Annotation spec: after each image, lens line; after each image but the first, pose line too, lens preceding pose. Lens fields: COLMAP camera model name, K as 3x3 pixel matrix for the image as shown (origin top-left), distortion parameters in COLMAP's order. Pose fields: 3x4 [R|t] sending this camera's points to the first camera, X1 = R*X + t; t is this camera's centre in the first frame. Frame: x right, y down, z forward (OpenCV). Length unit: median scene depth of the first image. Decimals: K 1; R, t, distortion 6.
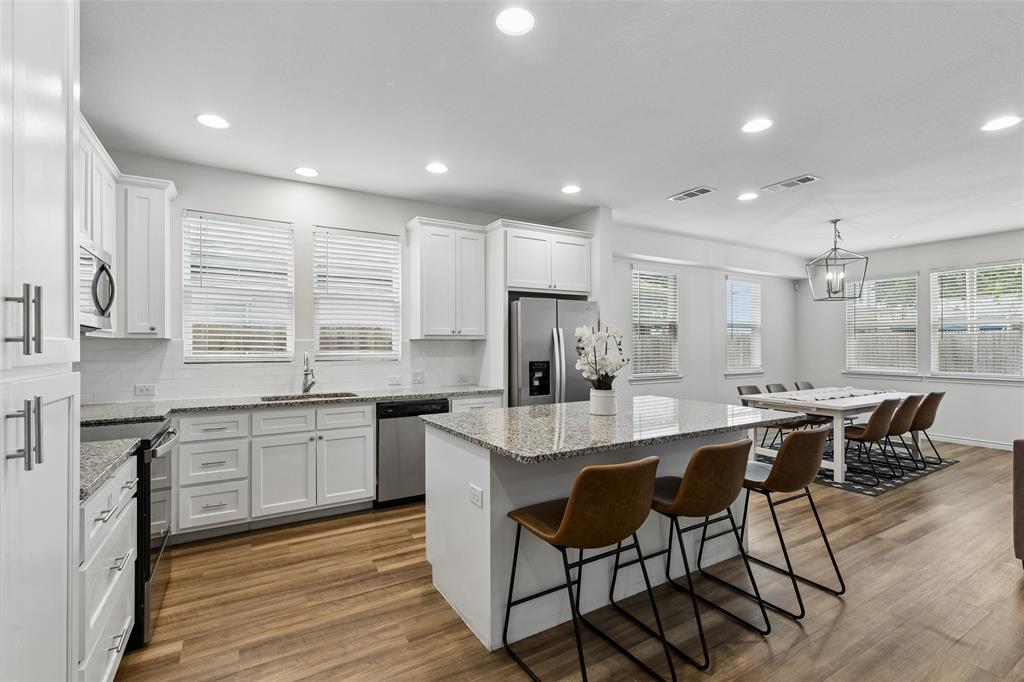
lens RADIAL K [[459.3, 0, 511.2], [0, 459.3, 343.4], [0, 0, 1]] dist [0.007620, 0.000960]
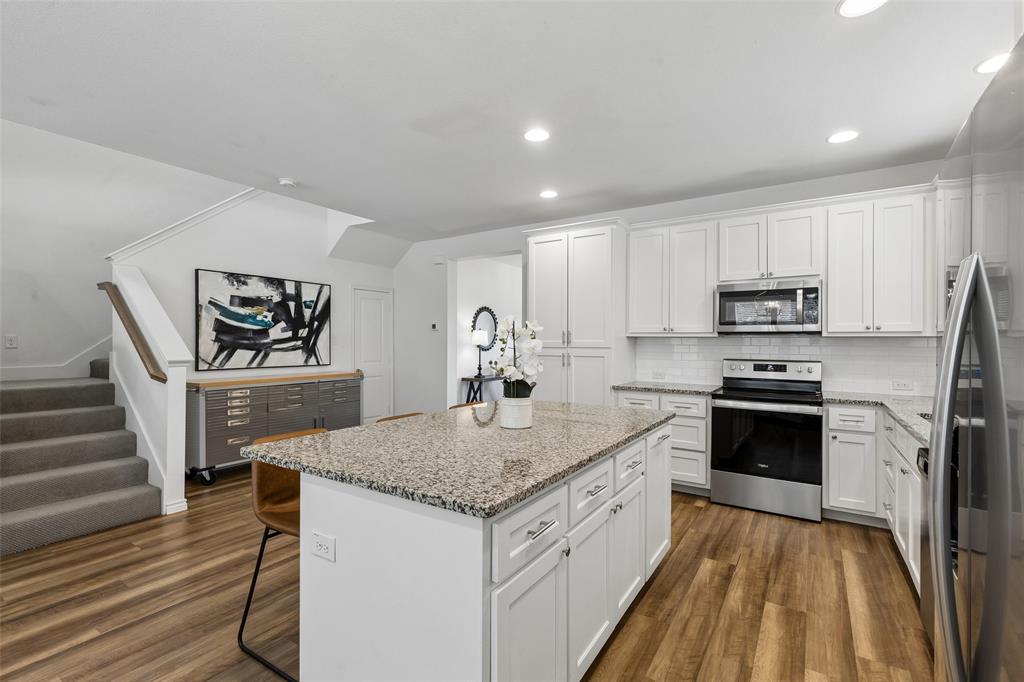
lens RADIAL K [[459.3, 0, 508.6], [0, 459.3, 340.4], [0, 0, 1]] dist [0.007620, 0.000960]
pose [[-0.898546, -0.001250, -0.438877, 0.385642], [0.002408, 0.999967, -0.007777, 0.002453], [0.438872, -0.008044, -0.898513, 1.161096]]
